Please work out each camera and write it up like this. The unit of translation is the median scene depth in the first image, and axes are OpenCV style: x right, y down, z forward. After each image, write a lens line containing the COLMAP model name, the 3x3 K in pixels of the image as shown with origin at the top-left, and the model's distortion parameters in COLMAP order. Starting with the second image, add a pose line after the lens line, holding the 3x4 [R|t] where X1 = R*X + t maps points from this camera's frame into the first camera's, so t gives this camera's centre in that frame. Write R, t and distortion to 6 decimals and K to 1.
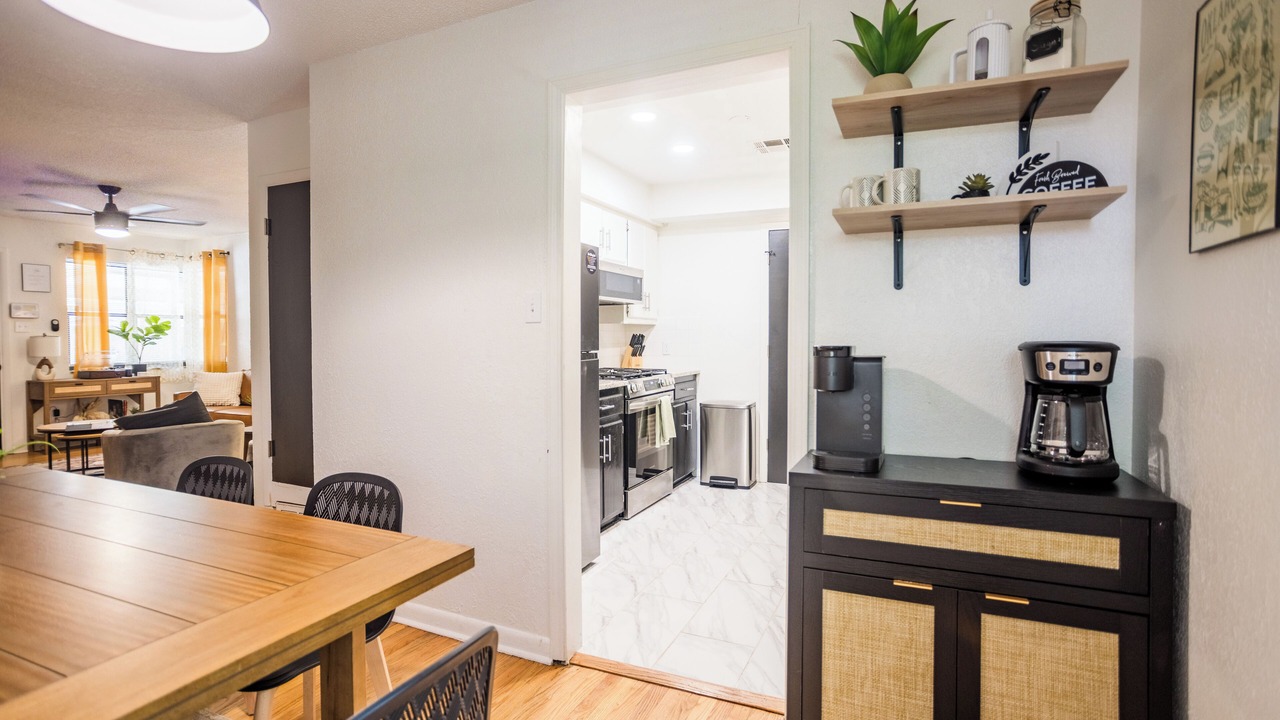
lens RADIAL K [[639.5, 0, 638.7], [0, 639.5, 365.2], [0, 0, 1]] dist [-0.030874, -0.000023]
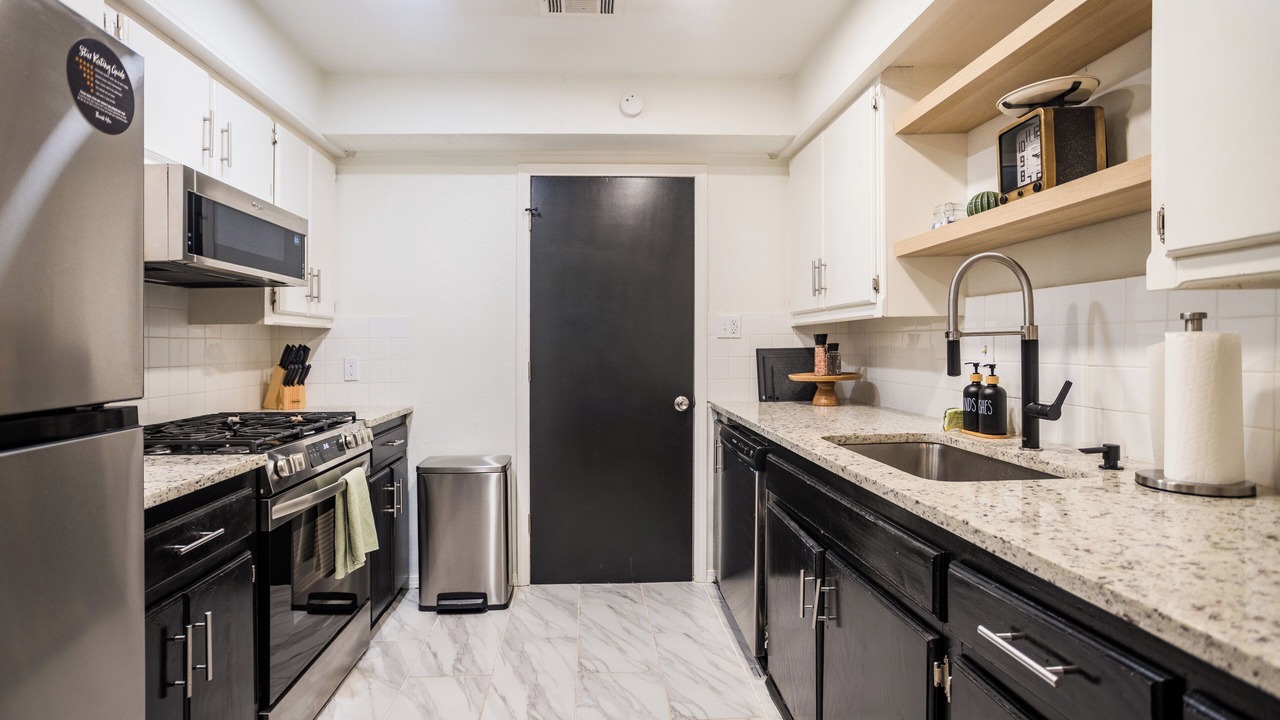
lens RADIAL K [[668.3, 0, 630.8], [0, 668.3, 351.1], [0, 0, 1]] dist [-0.062002, 0.041732]
pose [[0.895675, -0.000624, 0.444708, 0.004617], [0.017943, 0.999235, -0.034736, -0.020285], [-0.444347, 0.039091, 0.895002, 0.404226]]
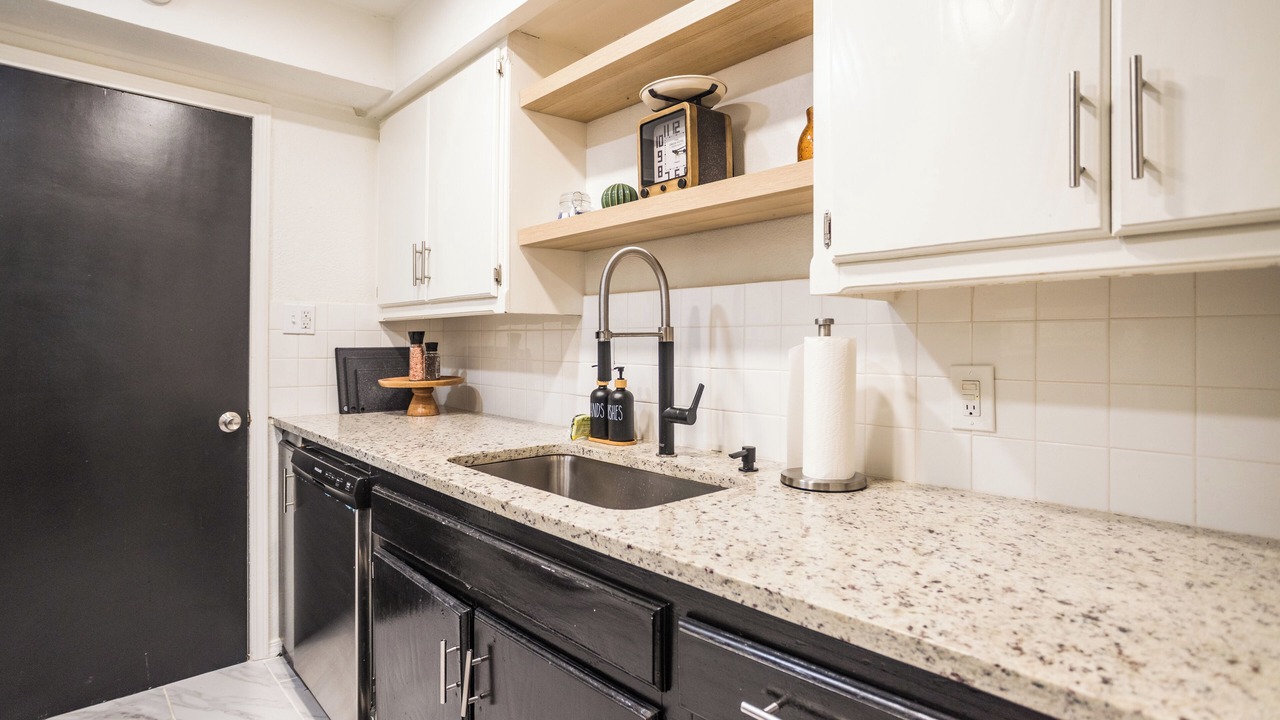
lens RADIAL K [[668.3, 0, 630.8], [0, 668.3, 351.1], [0, 0, 1]] dist [-0.062002, 0.041732]
pose [[0.429913, 0.003191, 0.902865, 0.034247], [0.028873, 0.999434, -0.017281, -0.024627], [-0.902409, 0.033497, 0.429577, 0.494914]]
